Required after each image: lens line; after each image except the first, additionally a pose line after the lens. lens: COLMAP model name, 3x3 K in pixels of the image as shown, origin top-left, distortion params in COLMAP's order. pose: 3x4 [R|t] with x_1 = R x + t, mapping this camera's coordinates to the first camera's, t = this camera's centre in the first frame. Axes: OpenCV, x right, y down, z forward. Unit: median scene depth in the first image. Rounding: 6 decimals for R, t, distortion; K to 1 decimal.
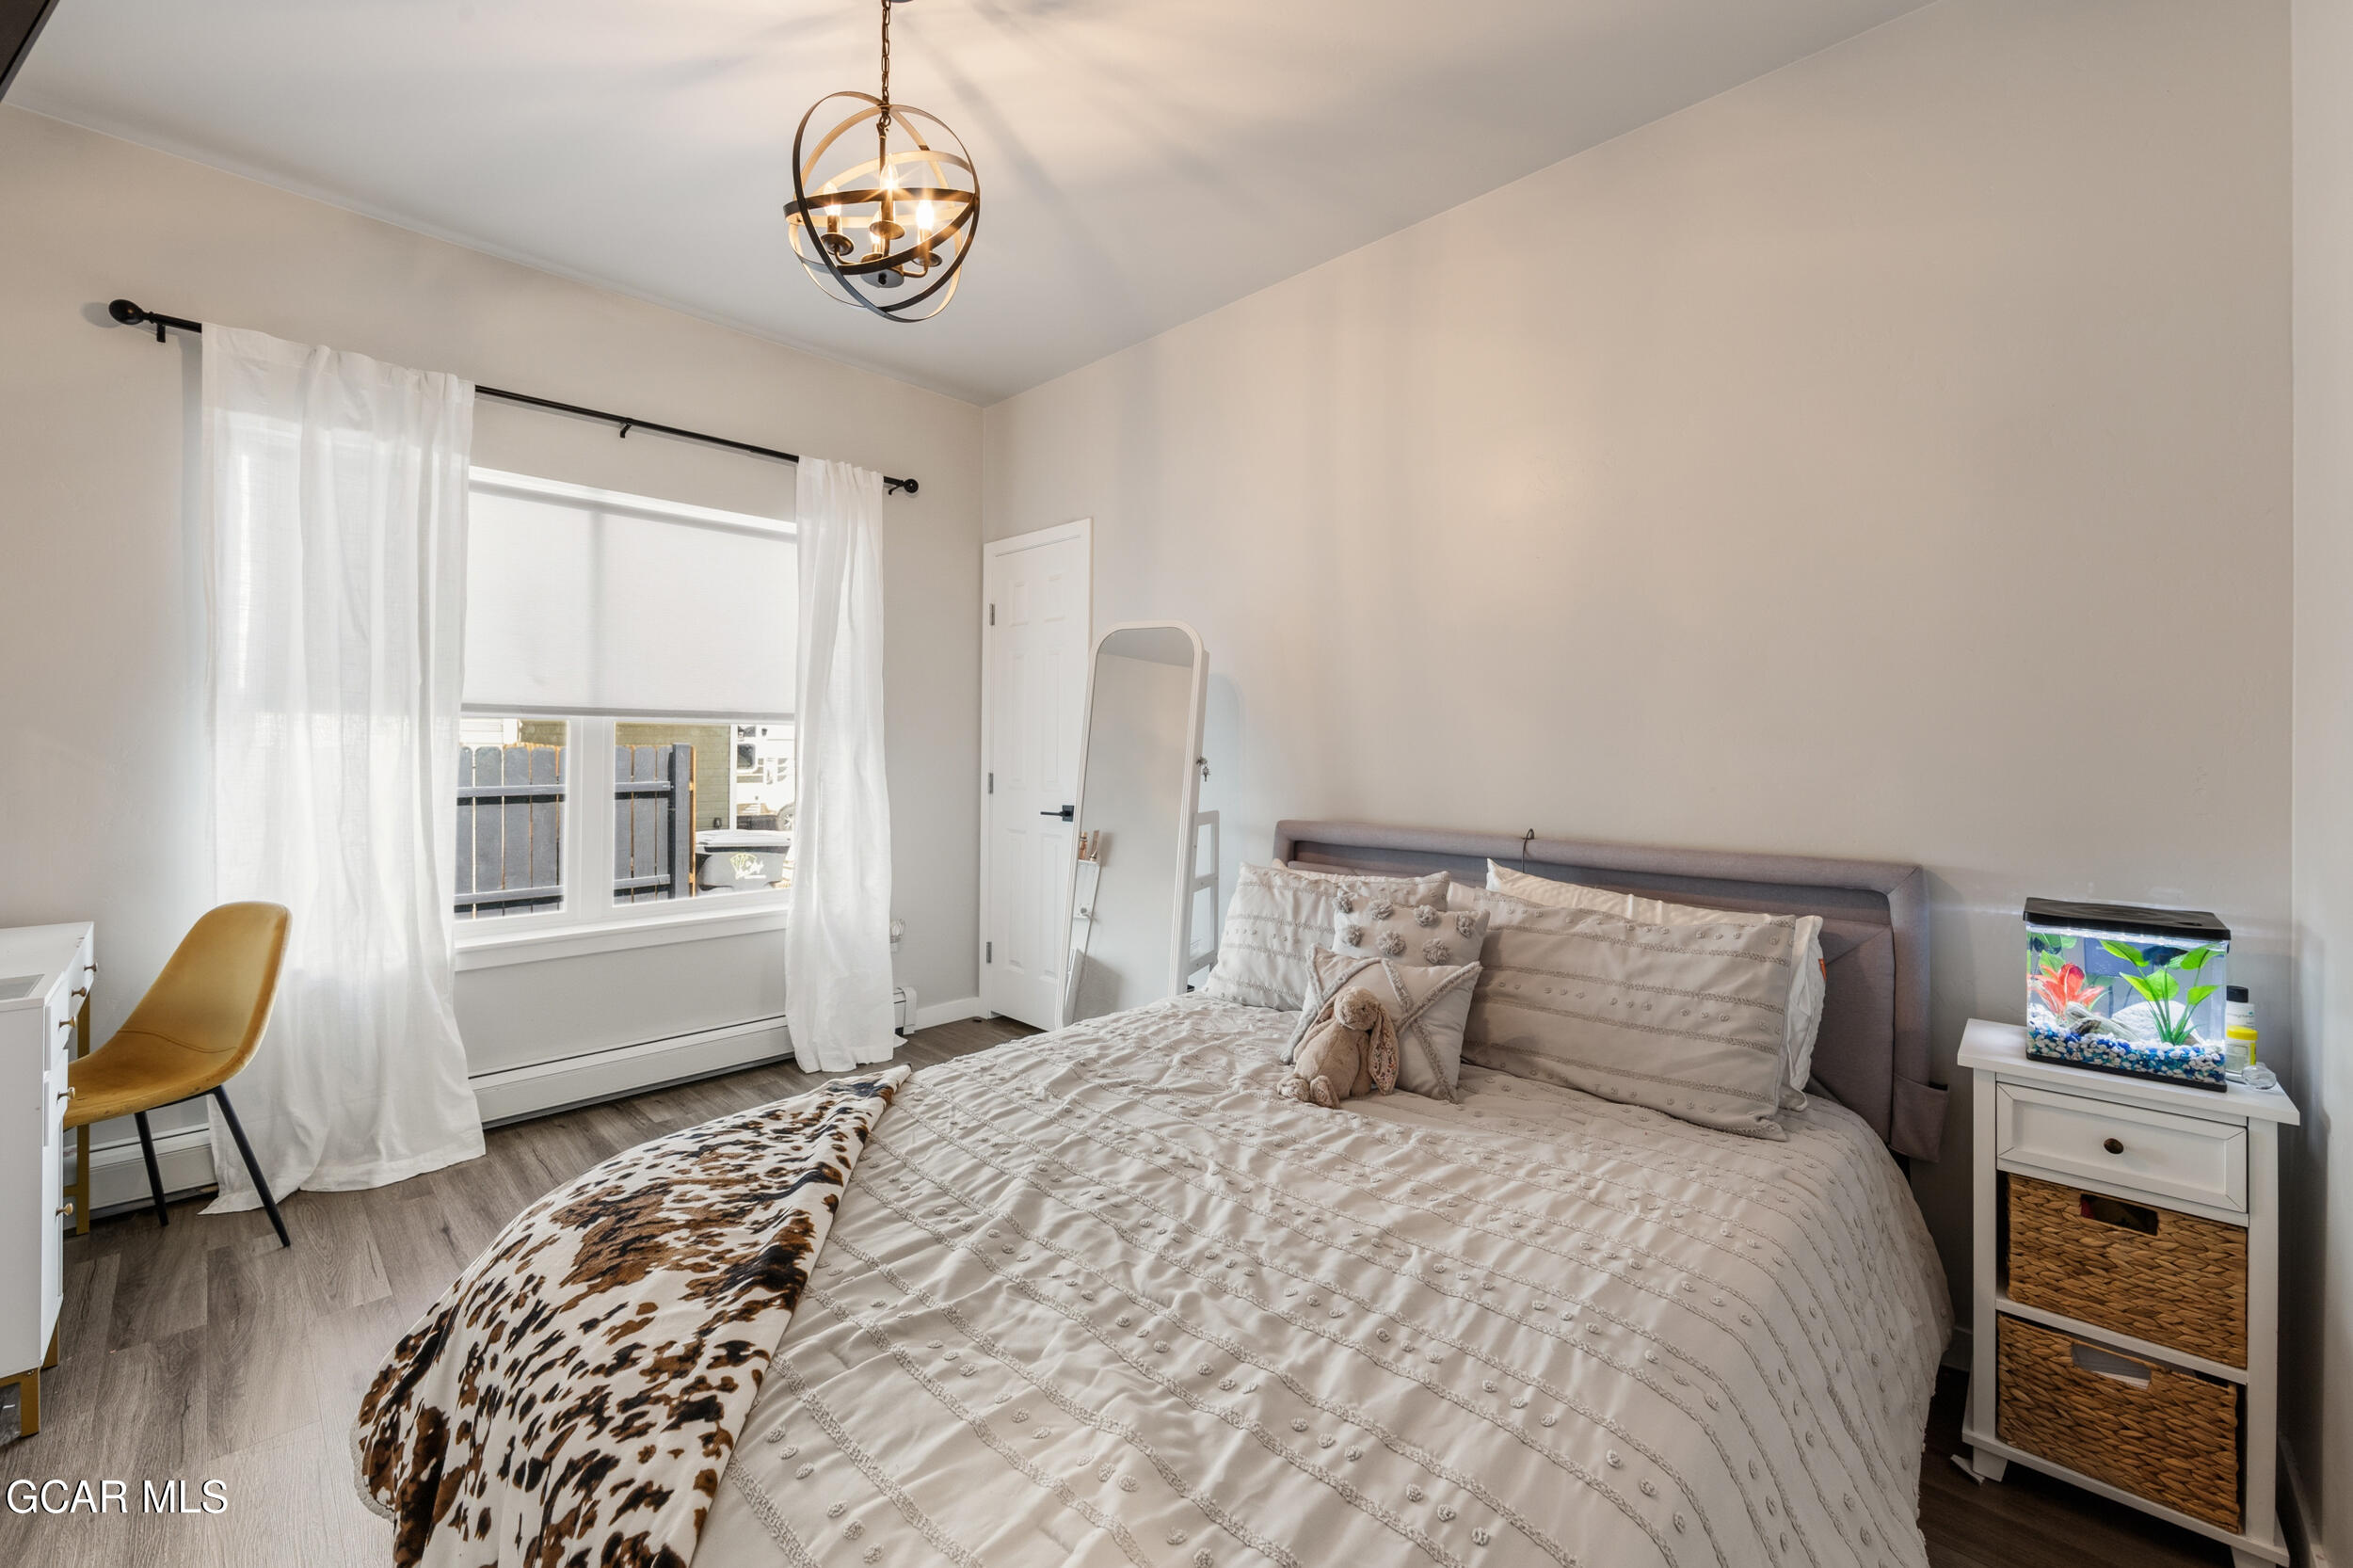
lens RADIAL K [[942.5, 0, 1171.7], [0, 942.5, 744.1], [0, 0, 1]] dist [-0.003019, 0.000006]
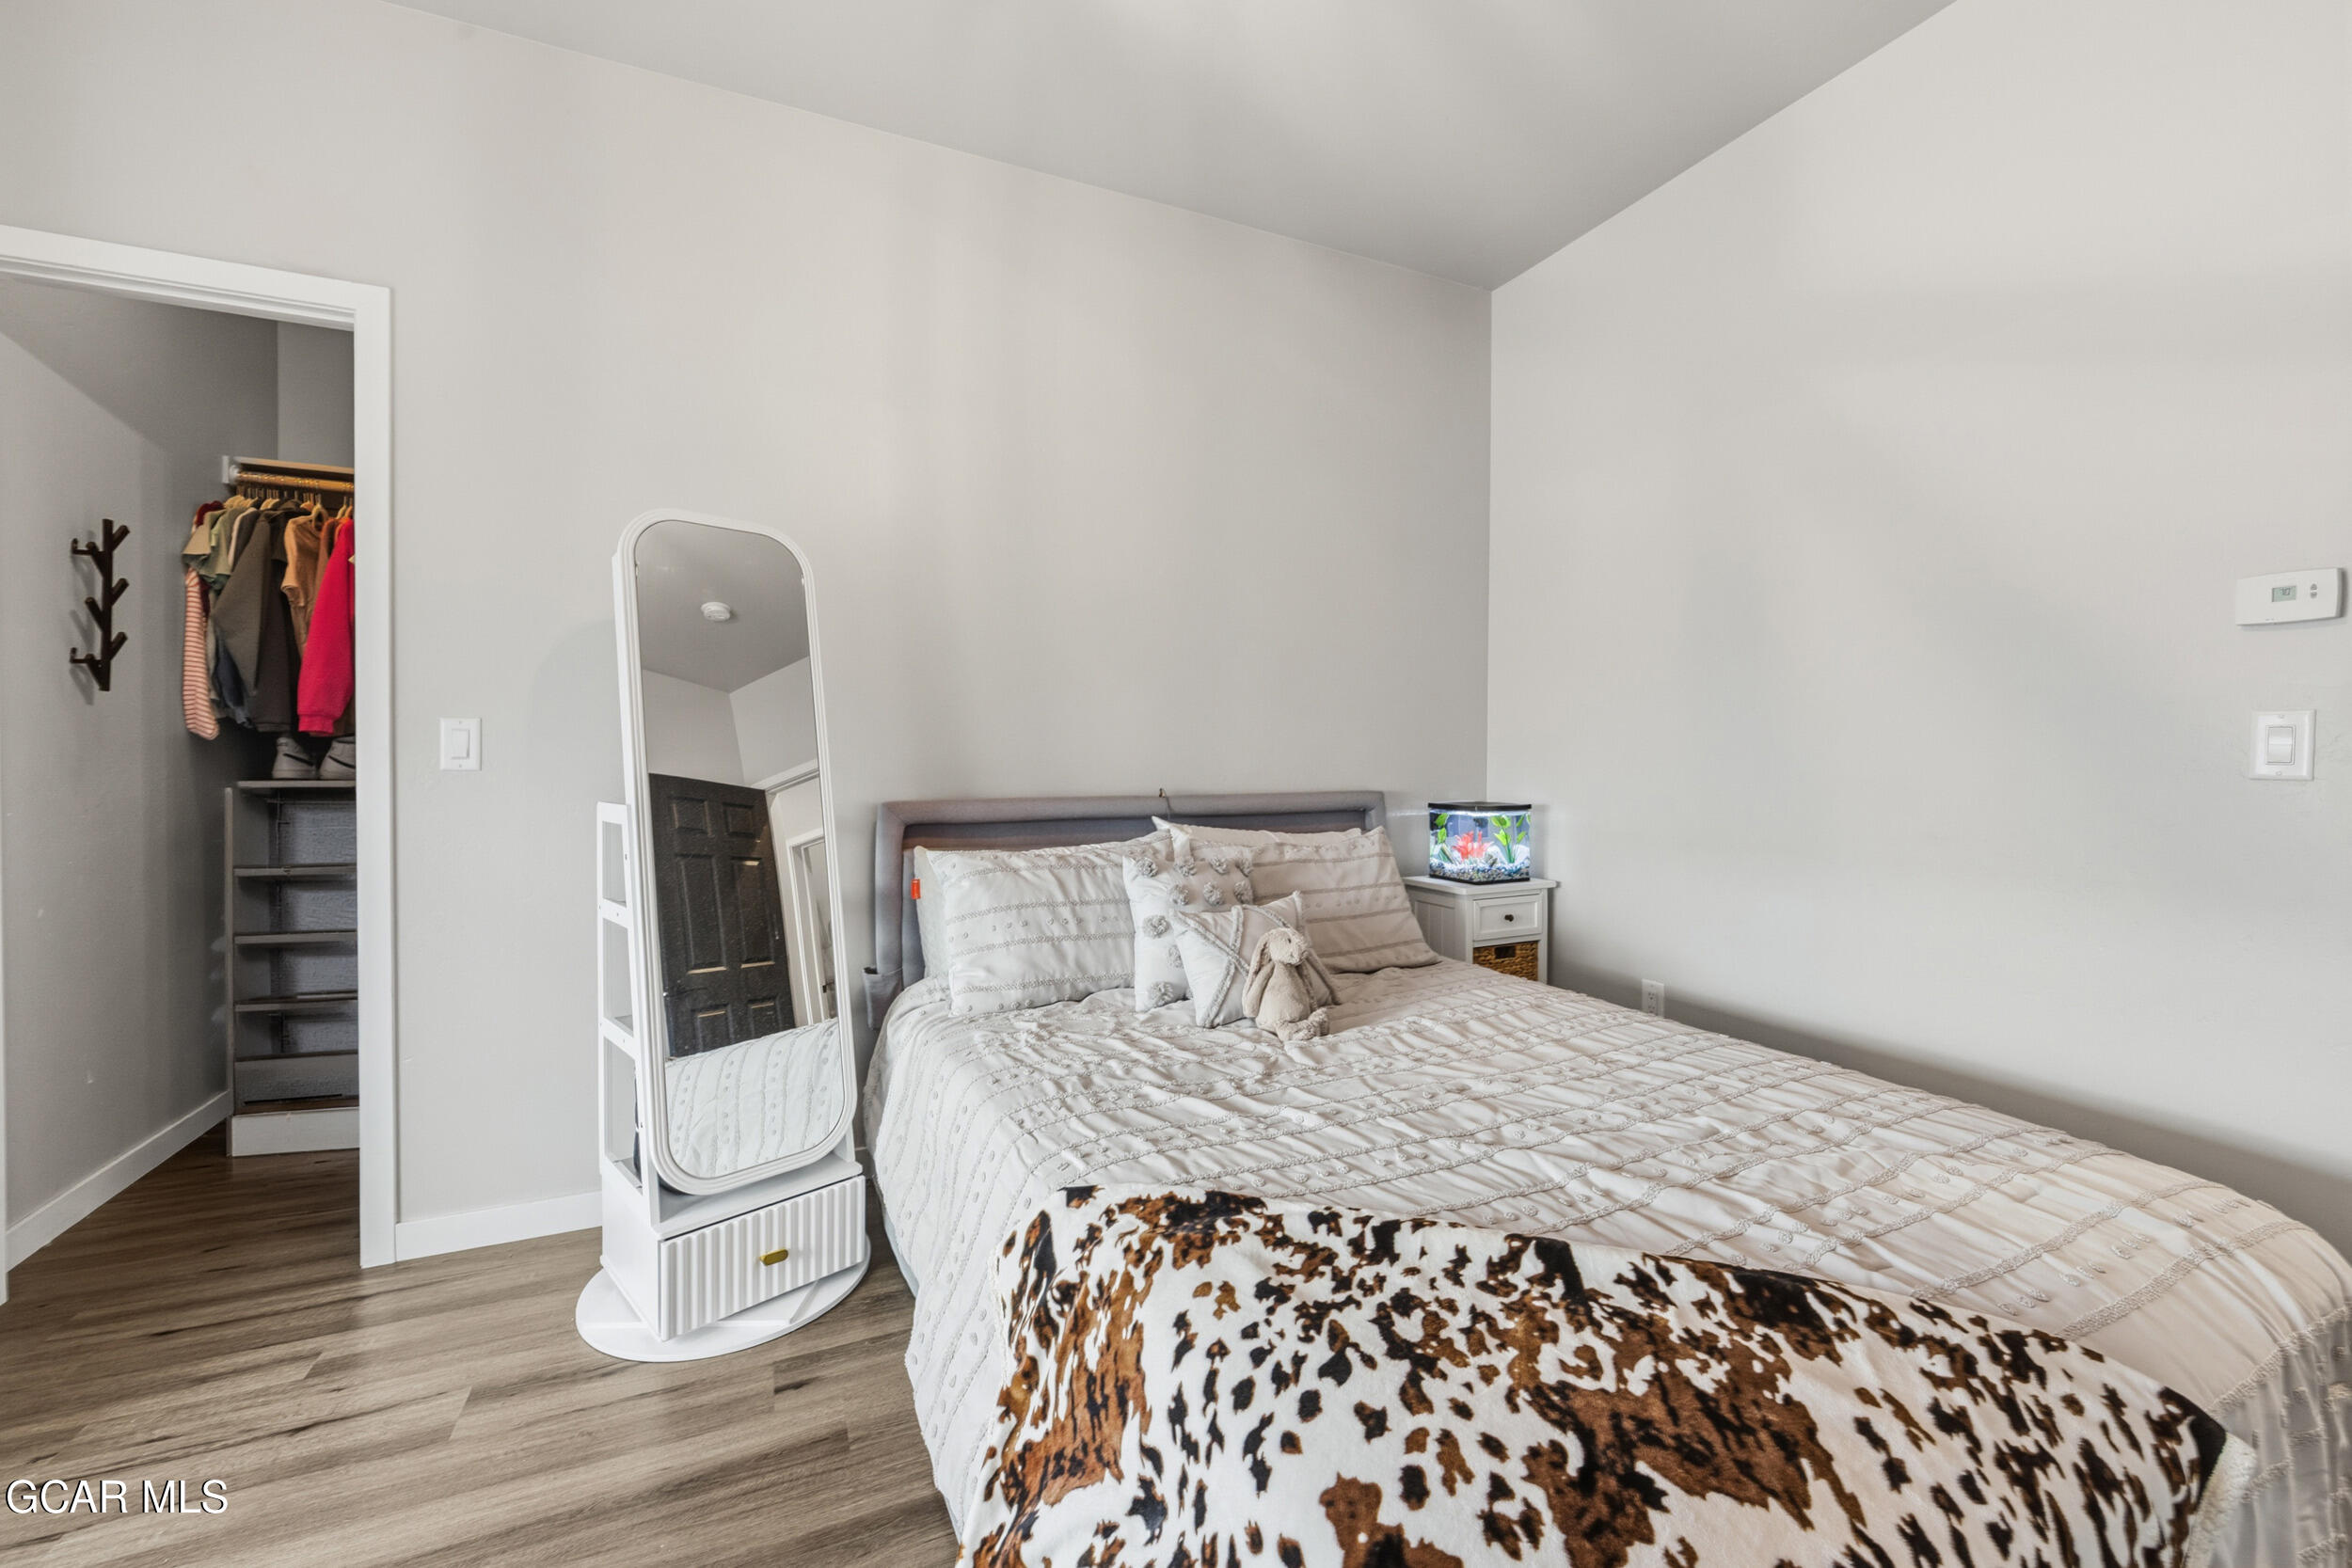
lens RADIAL K [[939.0, 0, 1180.1], [0, 939.0, 749.9], [0, 0, 1]] dist [-0.002042, -0.001010]
pose [[0.355159, -0.003592, 0.934799, -1.182376], [-0.002338, 0.999986, 0.004731, 0.070169], [-0.934803, -0.003866, 0.355145, 1.022499]]
